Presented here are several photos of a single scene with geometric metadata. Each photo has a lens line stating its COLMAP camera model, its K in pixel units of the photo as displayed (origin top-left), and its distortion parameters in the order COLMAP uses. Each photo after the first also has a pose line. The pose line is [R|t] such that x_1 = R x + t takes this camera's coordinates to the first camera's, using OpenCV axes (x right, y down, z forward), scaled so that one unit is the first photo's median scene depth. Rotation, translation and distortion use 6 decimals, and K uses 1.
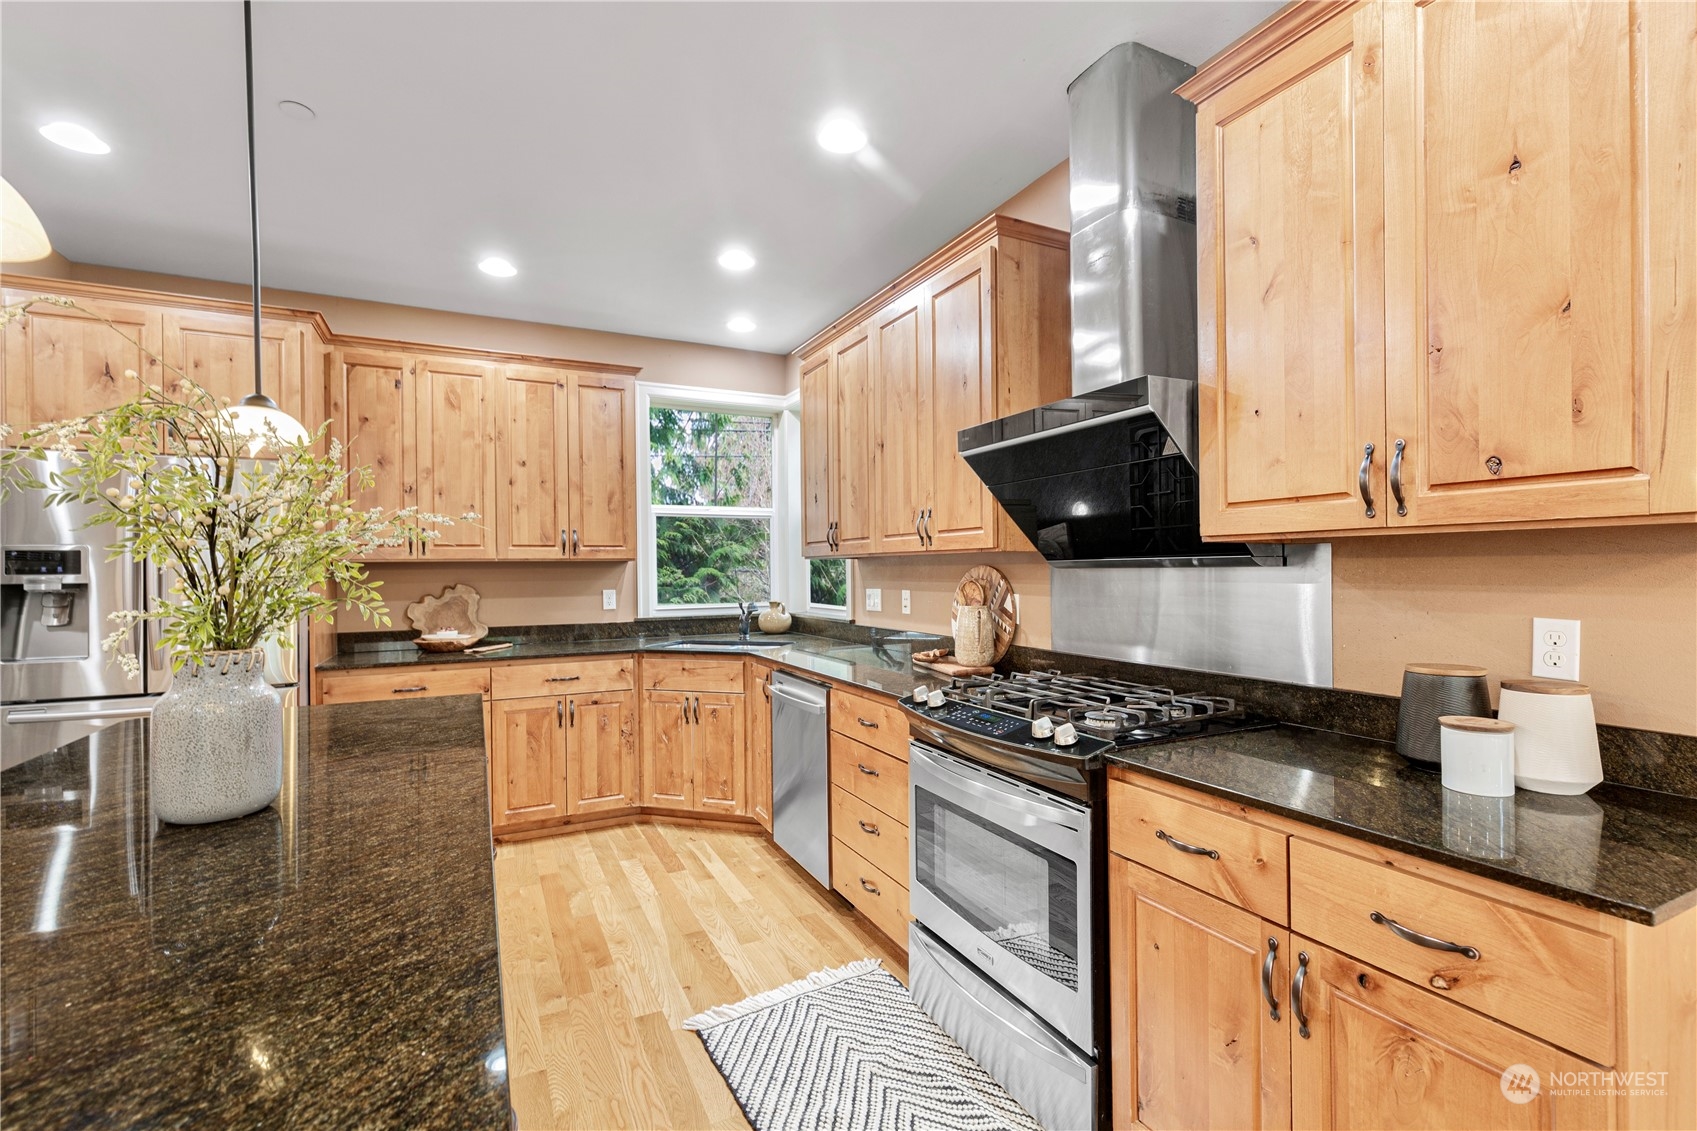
lens RADIAL K [[764.2, 0, 866.9], [0, 764.2, 571.8], [0, 0, 1]] dist [0.007305, -0.000745]
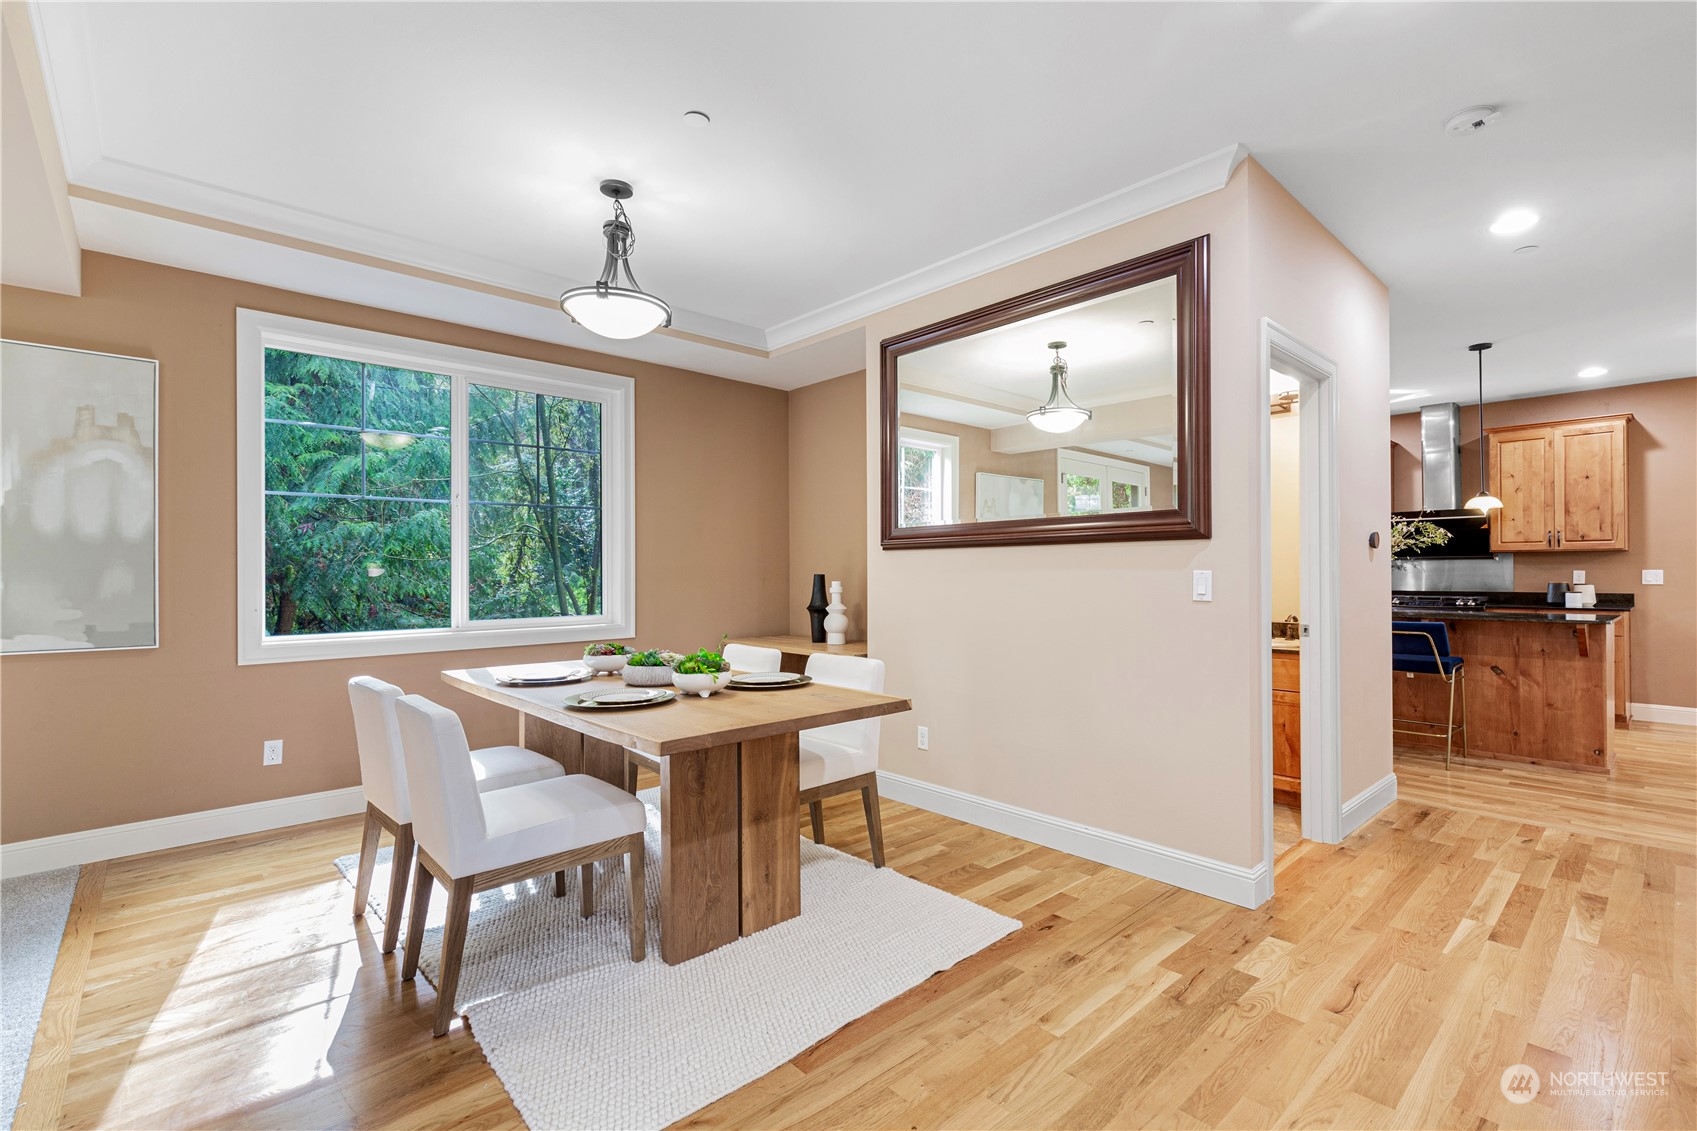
lens RADIAL K [[764.2, 0, 877.5], [0, 764.2, 572.3], [0, 0, 1]] dist [0.007305, -0.000745]
pose [[0.960714, 0.009053, 0.277391, -2.458333], [-0.006941, 0.999939, -0.008597, 0.078838], [-0.277452, 0.006334, 0.960719, -1.243361]]
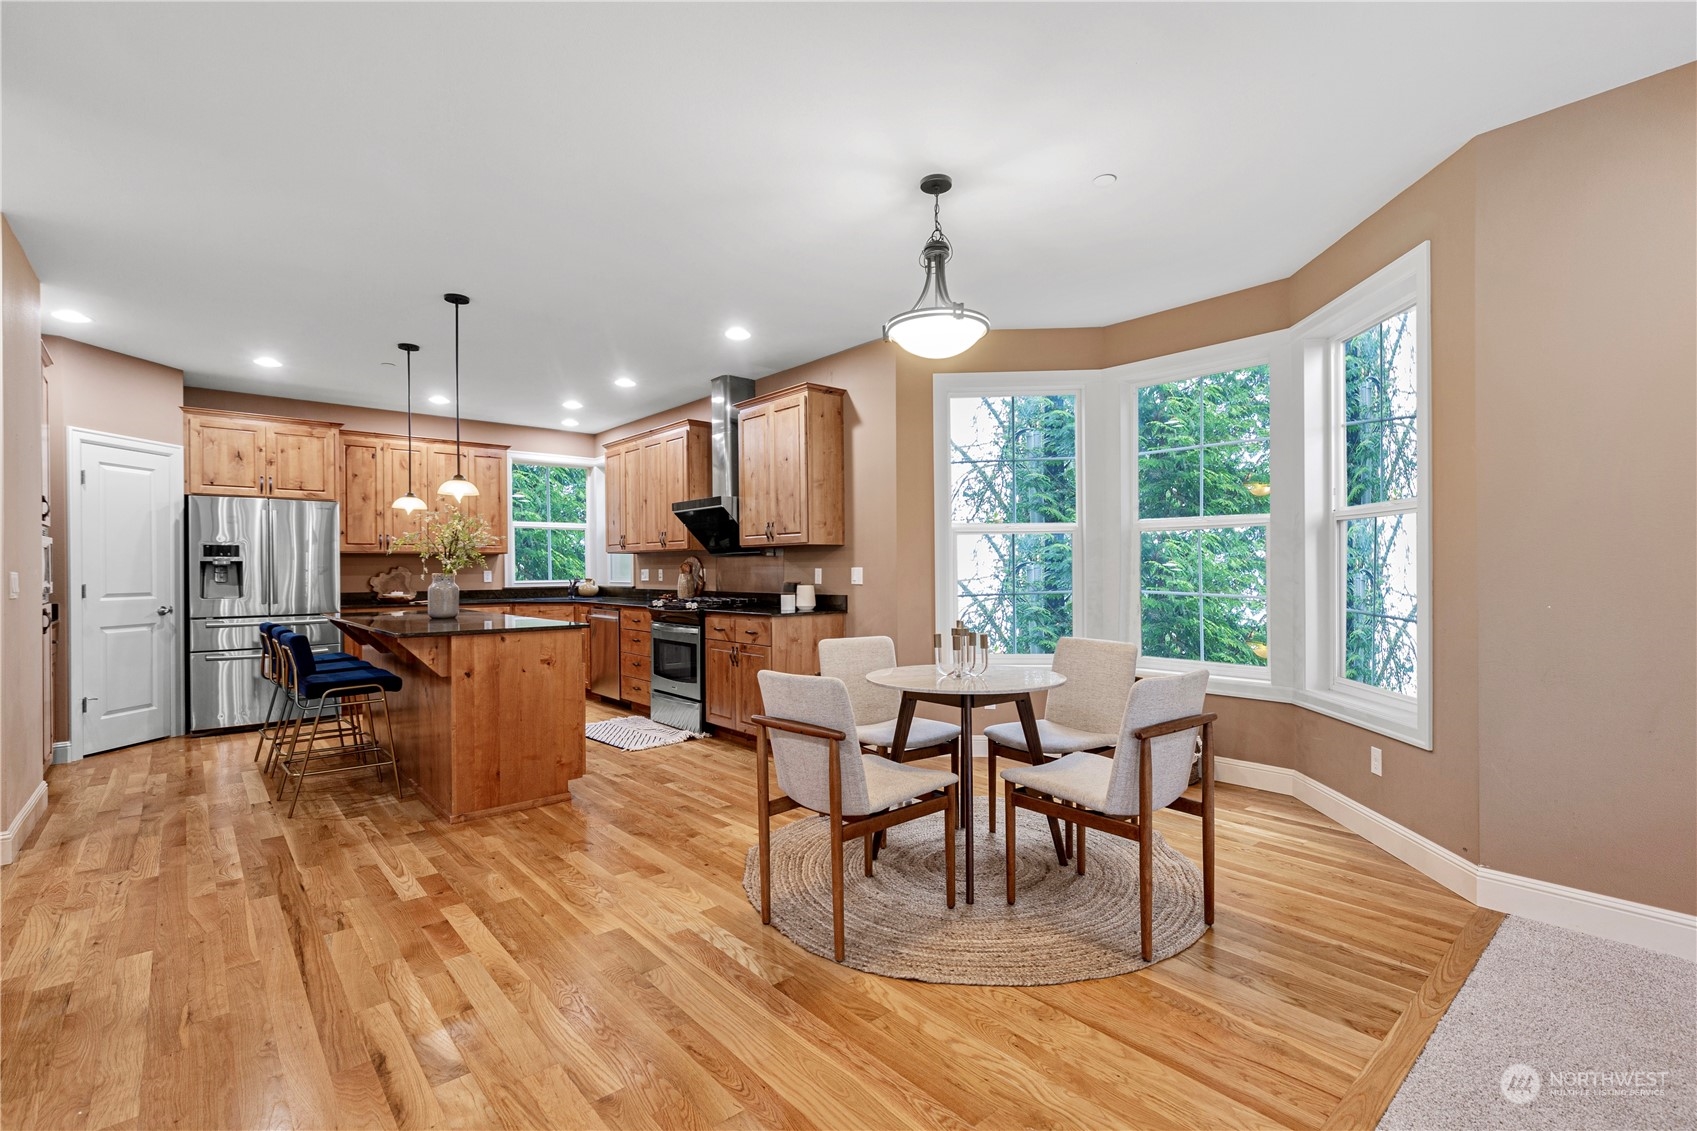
lens RADIAL K [[764.2, 0, 867.3], [0, 764.2, 571.6], [0, 0, 1]] dist [0.007305, -0.000745]
pose [[0.968038, 0.002736, 0.250790, 0.106882], [-0.002252, 0.999995, -0.002217, 0.048859], [-0.250795, 0.001581, 0.968039, -1.595277]]
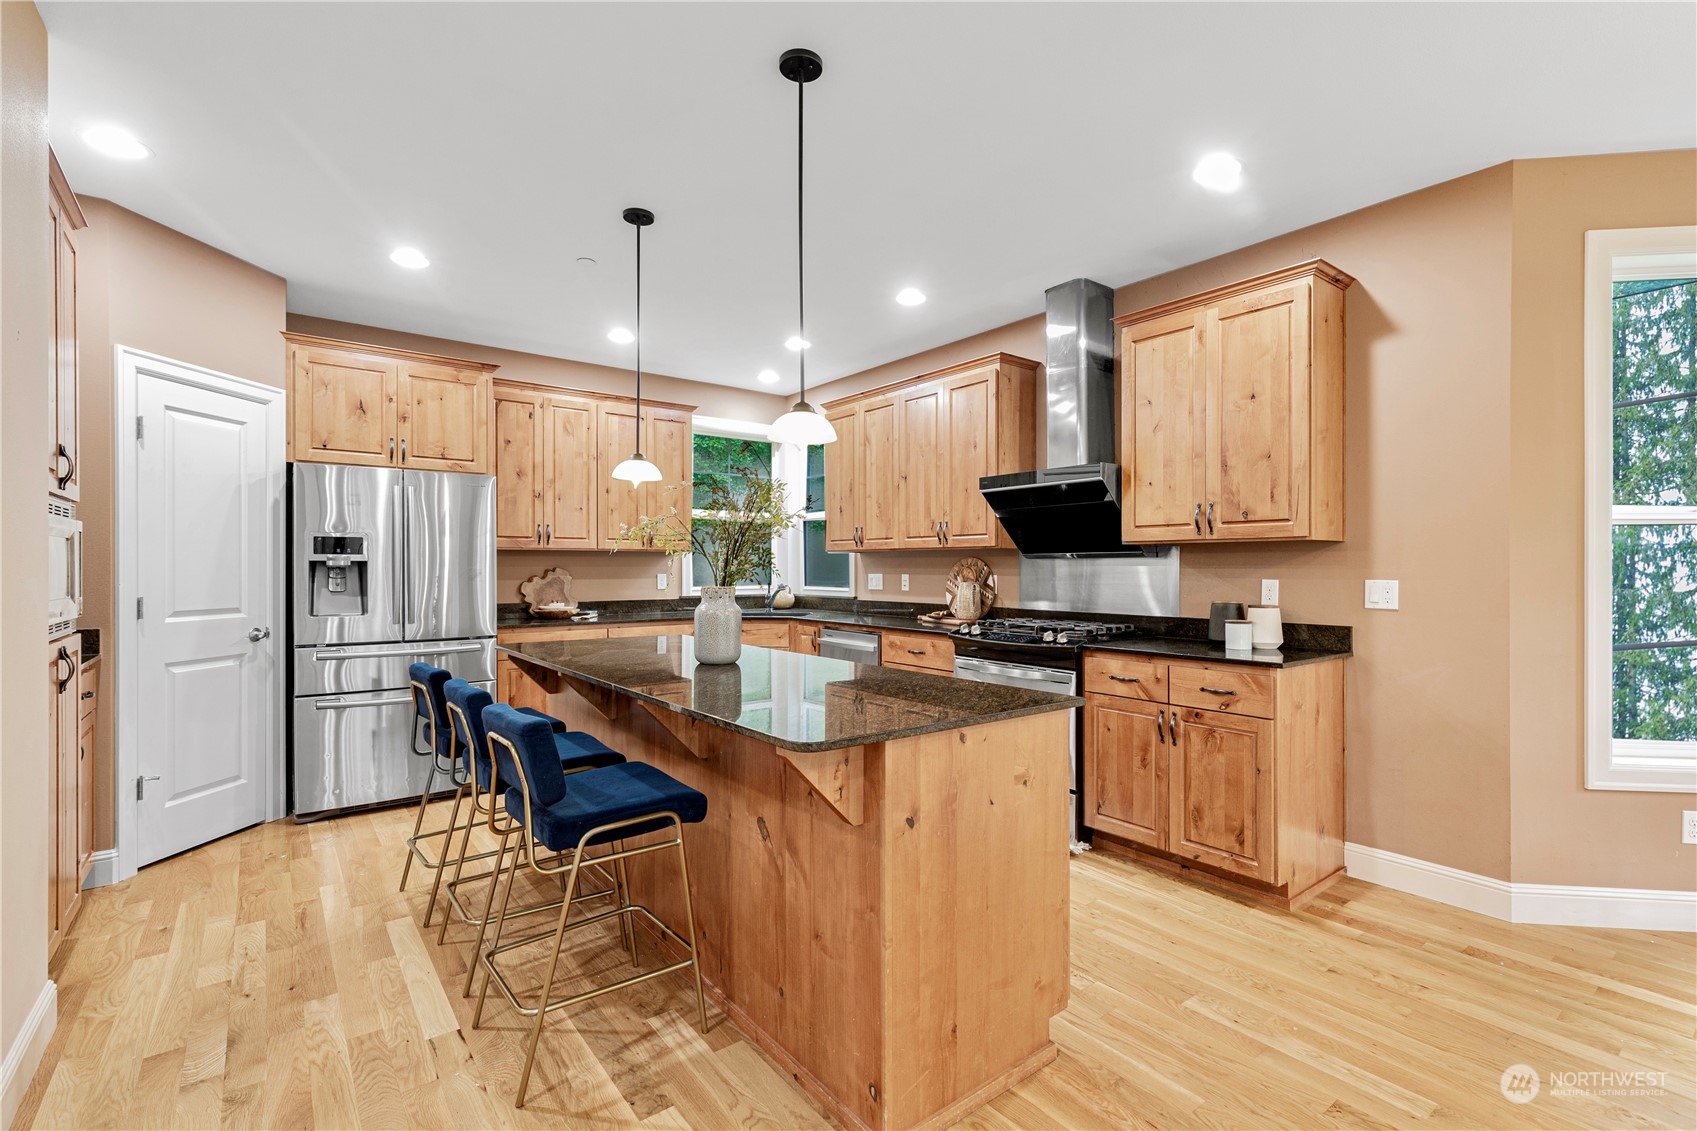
lens RADIAL K [[764.2, 0, 868.5], [0, 764.2, 571.8], [0, 0, 1]] dist [0.007305, -0.000745]
pose [[0.980998, 0.009764, 0.193771, -0.438285], [-0.009970, 0.999950, 0.000086, 0.028569], [-0.193761, -0.002016, 0.981047, -0.611124]]
